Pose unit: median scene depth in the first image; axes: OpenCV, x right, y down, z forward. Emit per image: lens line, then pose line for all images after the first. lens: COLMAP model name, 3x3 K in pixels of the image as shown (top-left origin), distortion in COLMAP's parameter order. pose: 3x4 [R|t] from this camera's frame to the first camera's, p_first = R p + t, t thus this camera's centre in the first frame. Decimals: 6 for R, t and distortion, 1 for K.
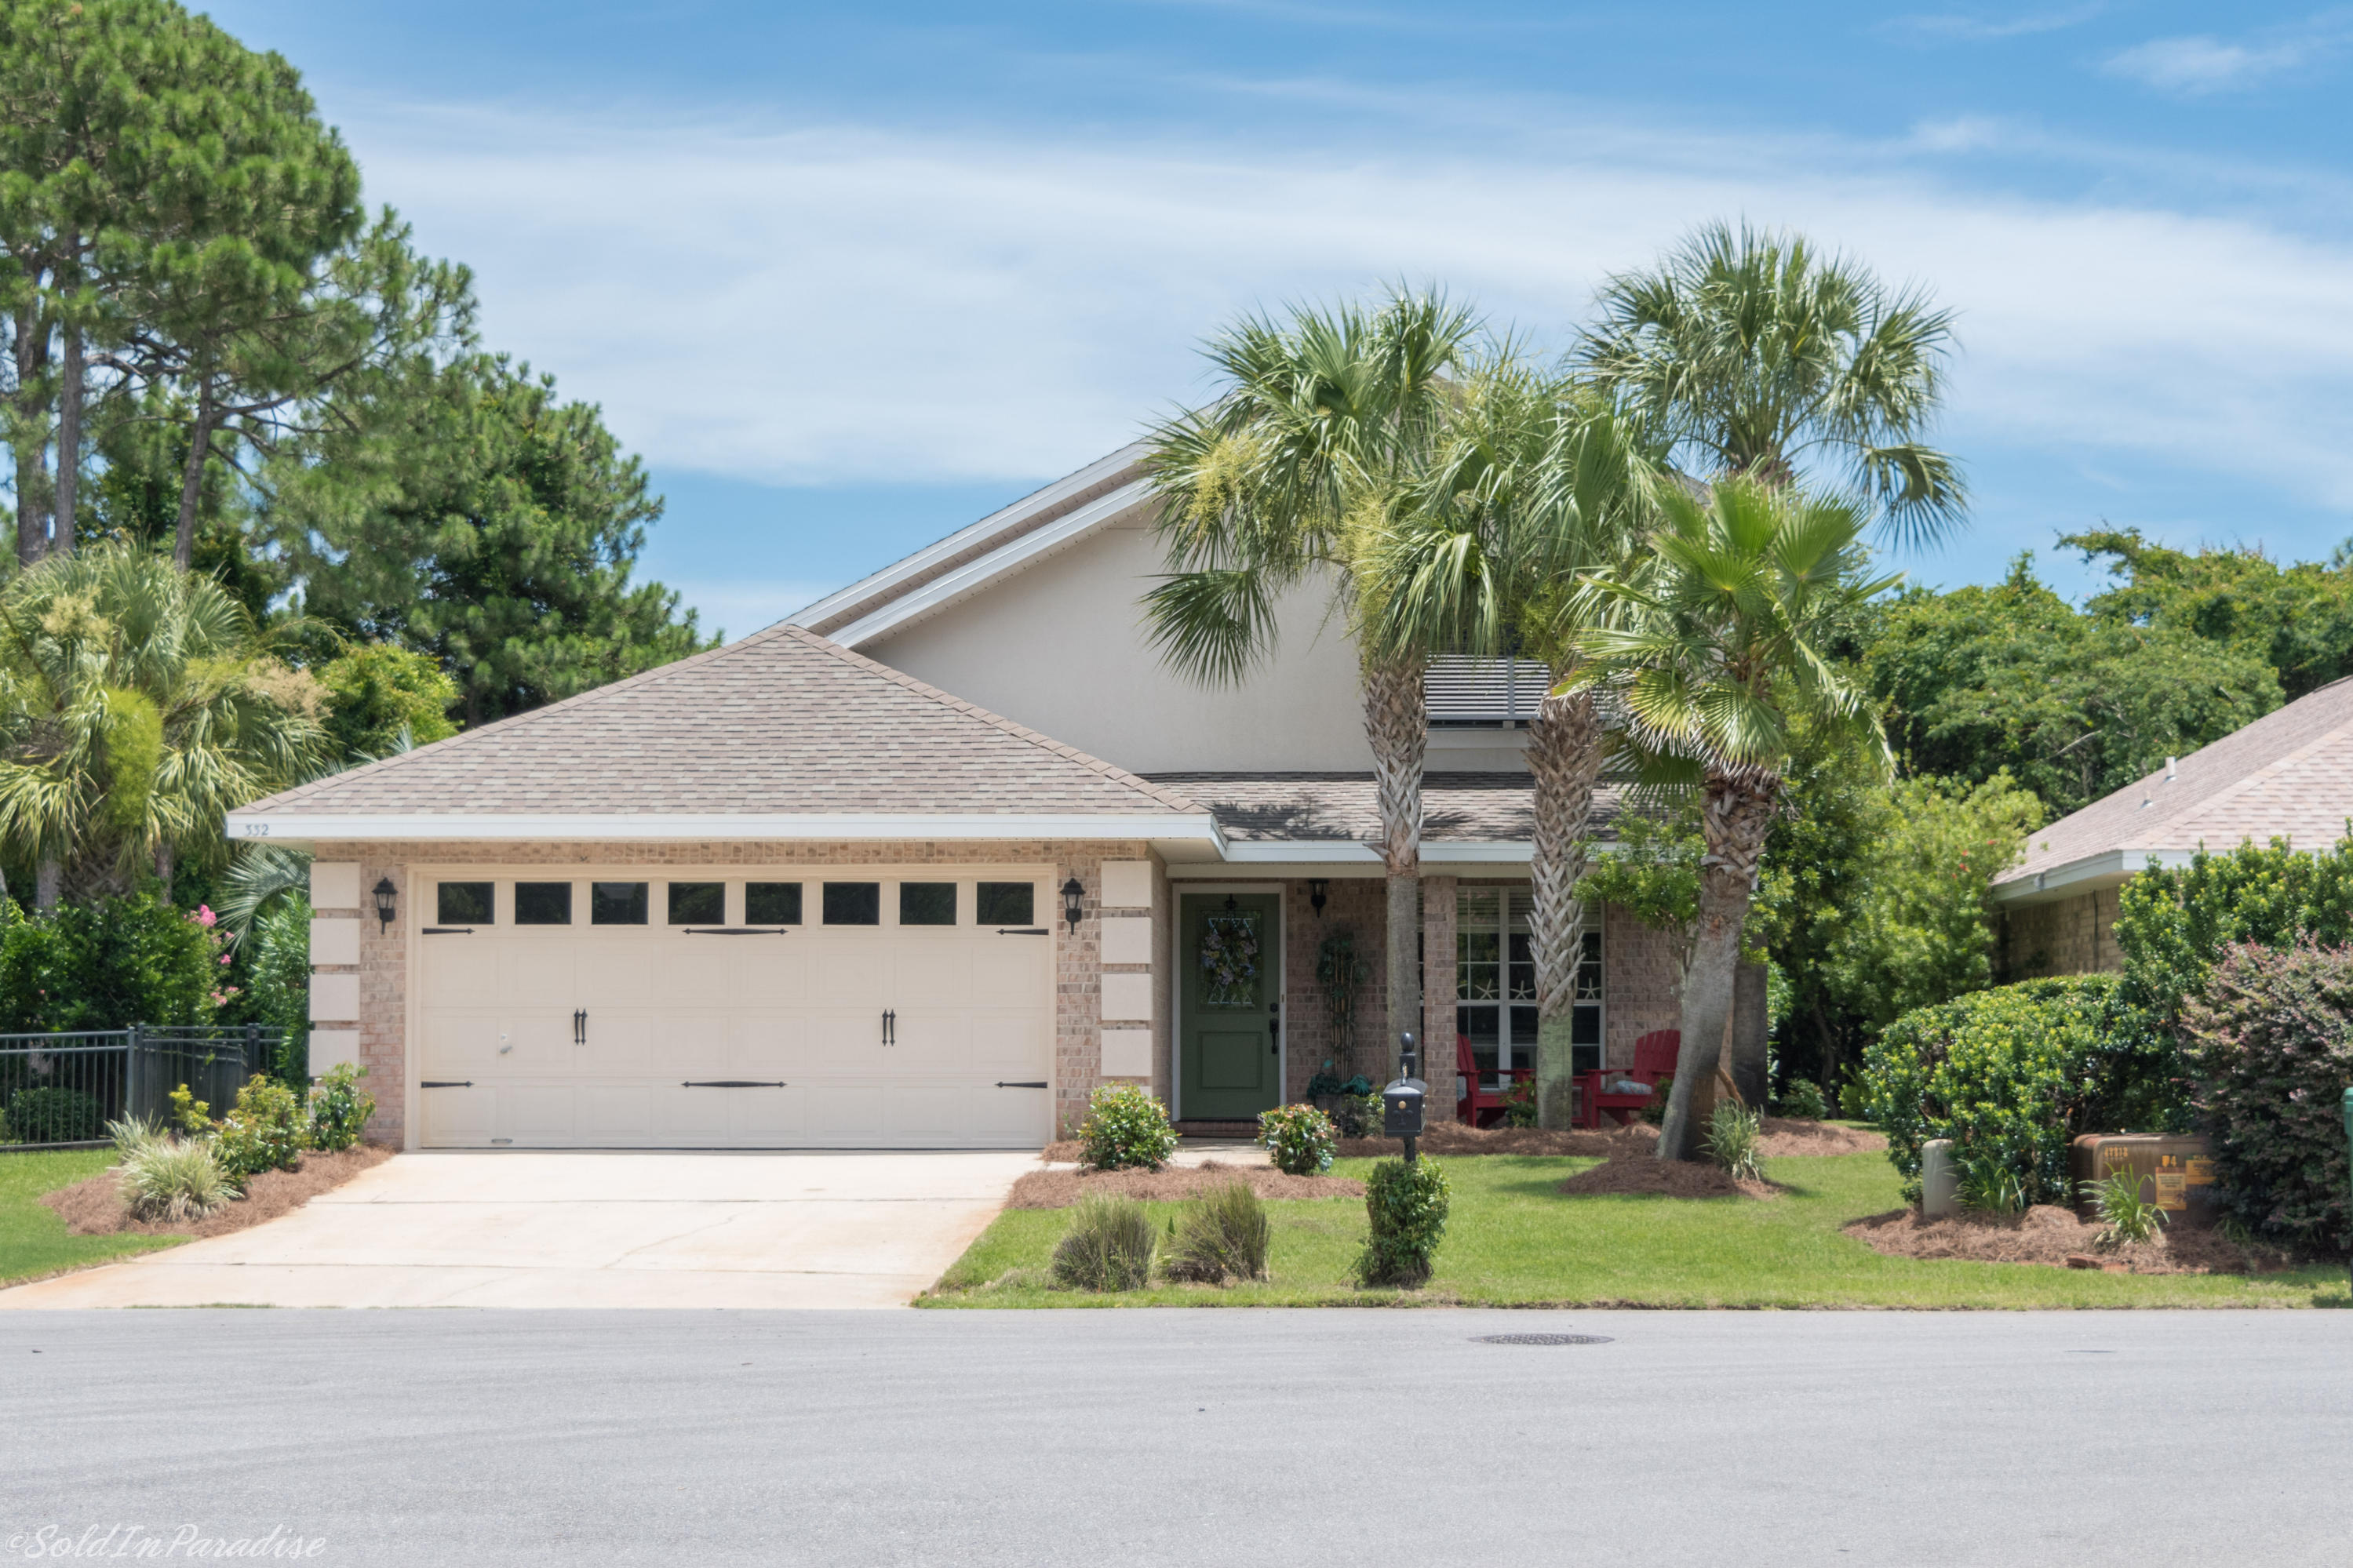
lens RADIAL K [[3859.7, 0, 1176.5], [0, 3859.7, 784.0], [0, 0, 1]] dist [0.075164, 0.244670]
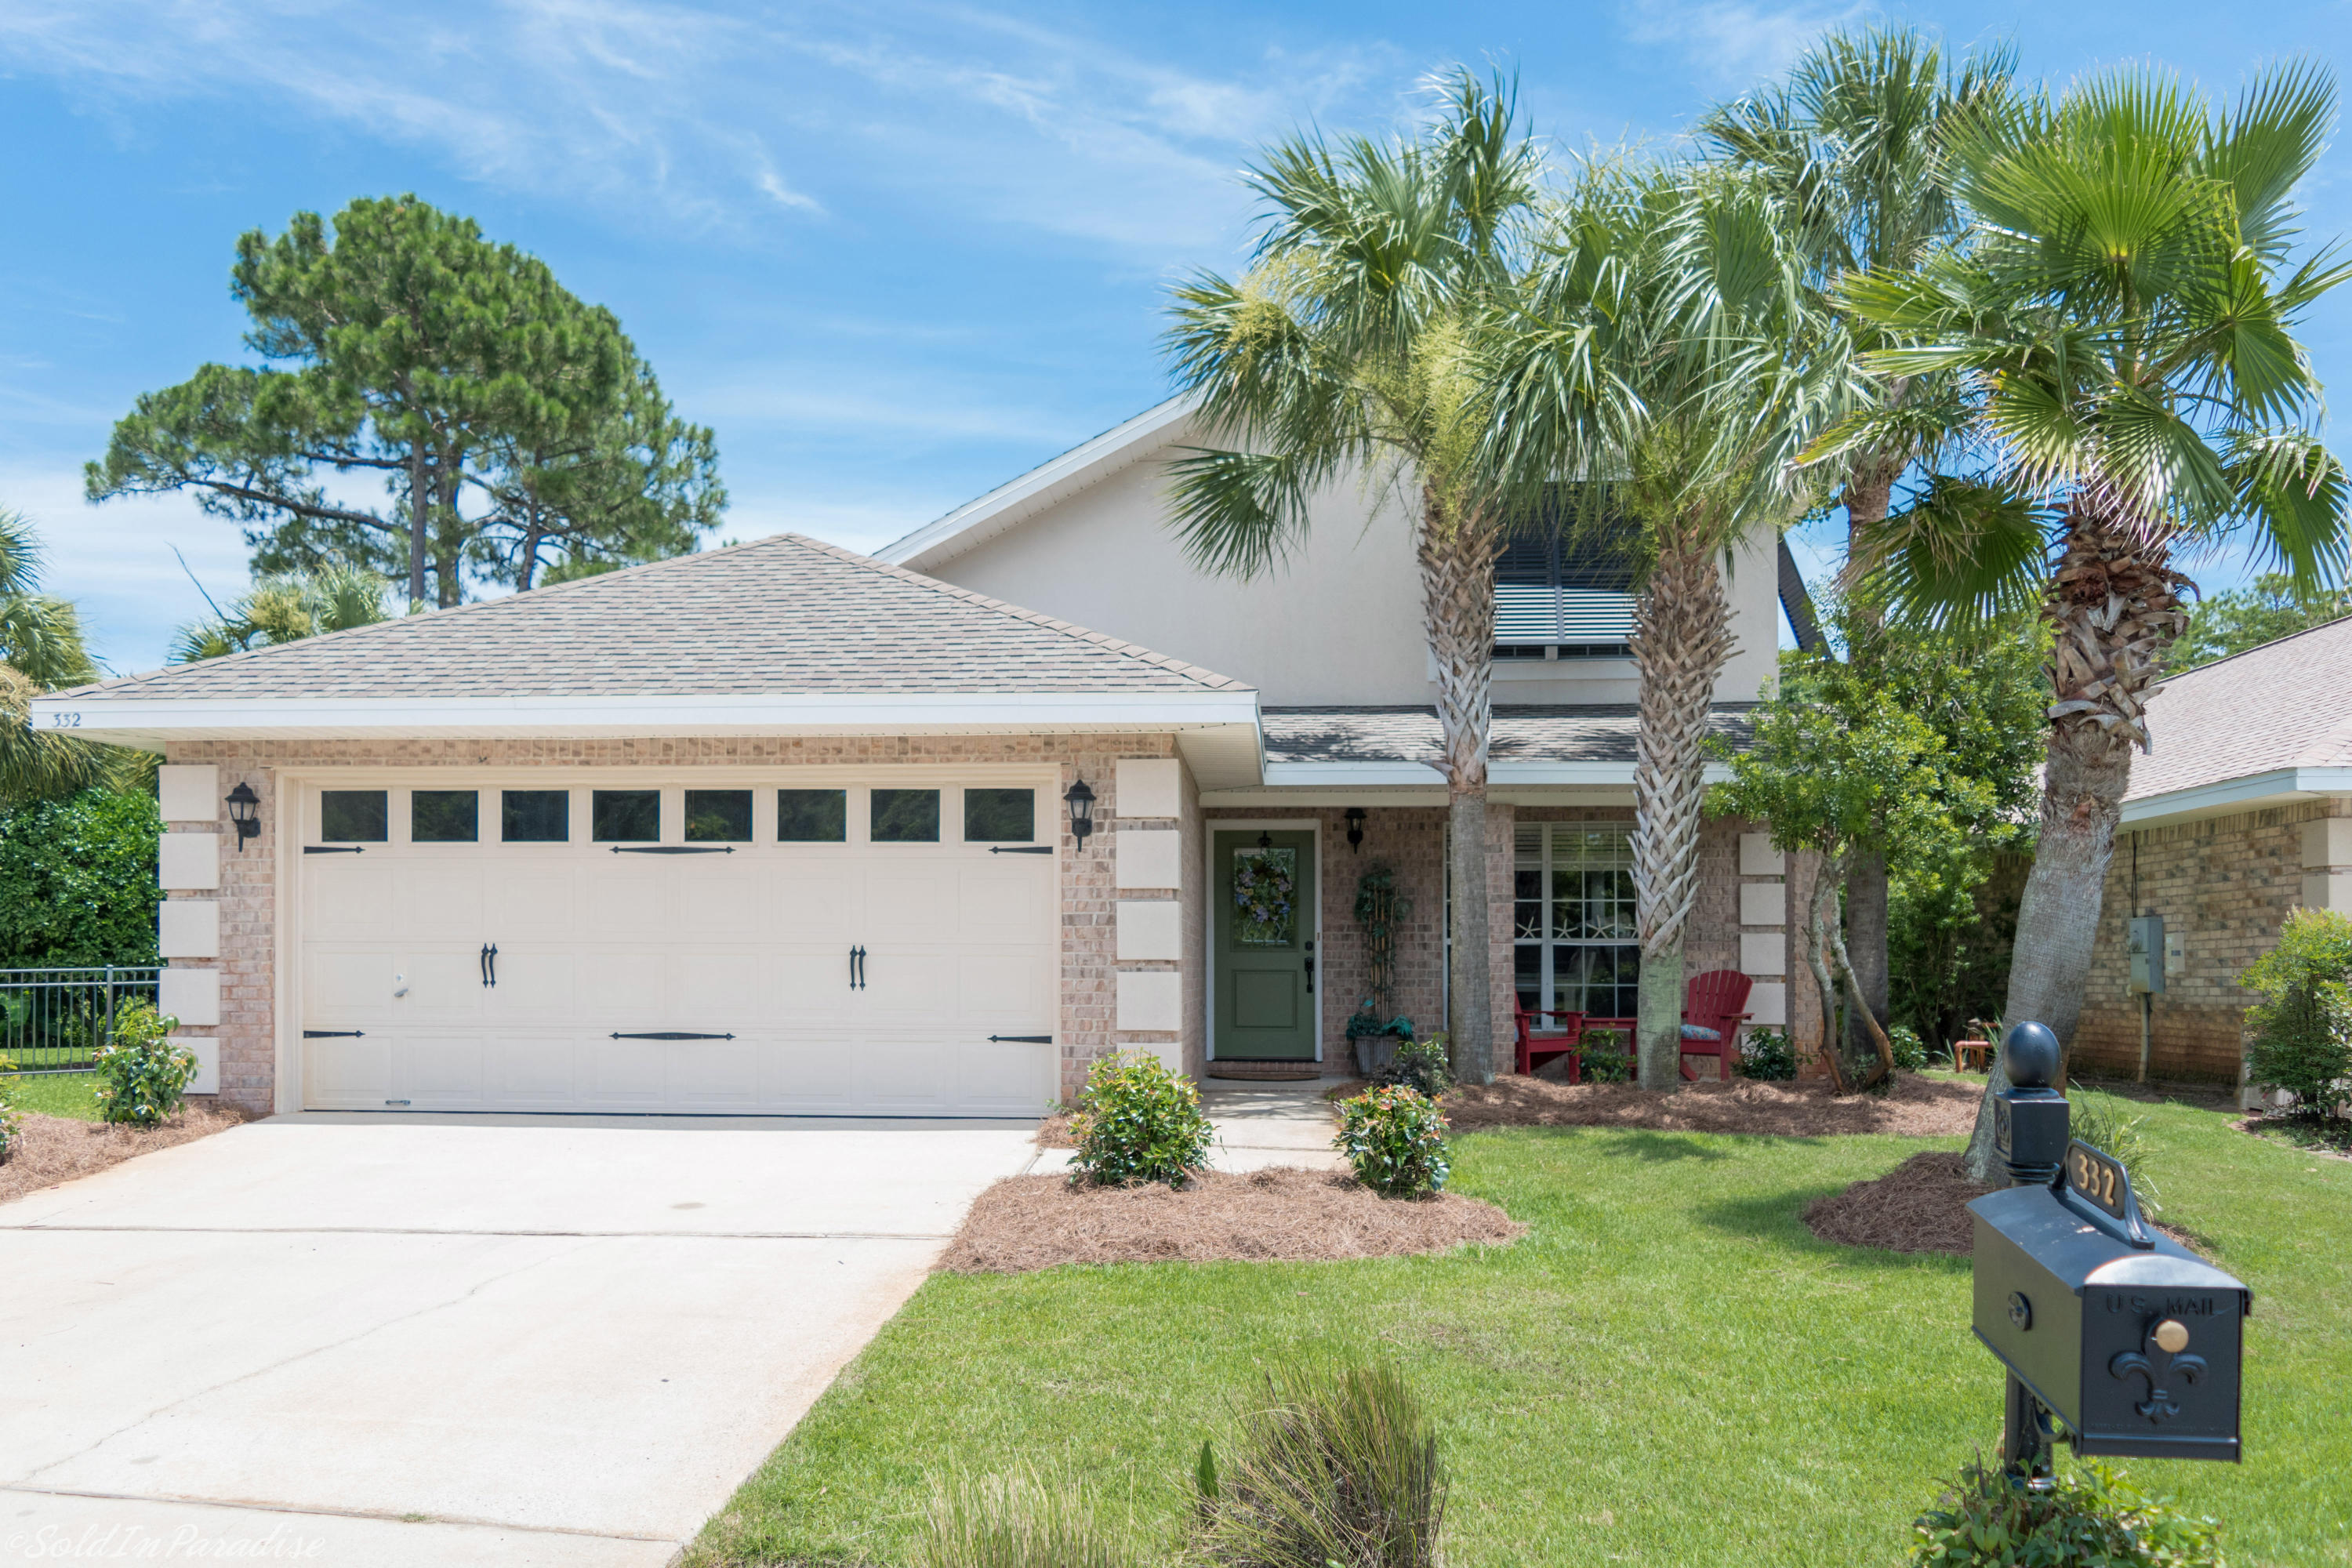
lens RADIAL K [[1940.2, 0, 1082.2], [0, 1940.2, 783.9], [0, 0, 1]] dist [0.027022, -0.006015]
pose [[0.997938, -0.002565, -0.064134, -0.000836], [0.000861, 0.999646, -0.026592, 0.035166], [0.064180, 0.026482, 0.997587, 0.592169]]
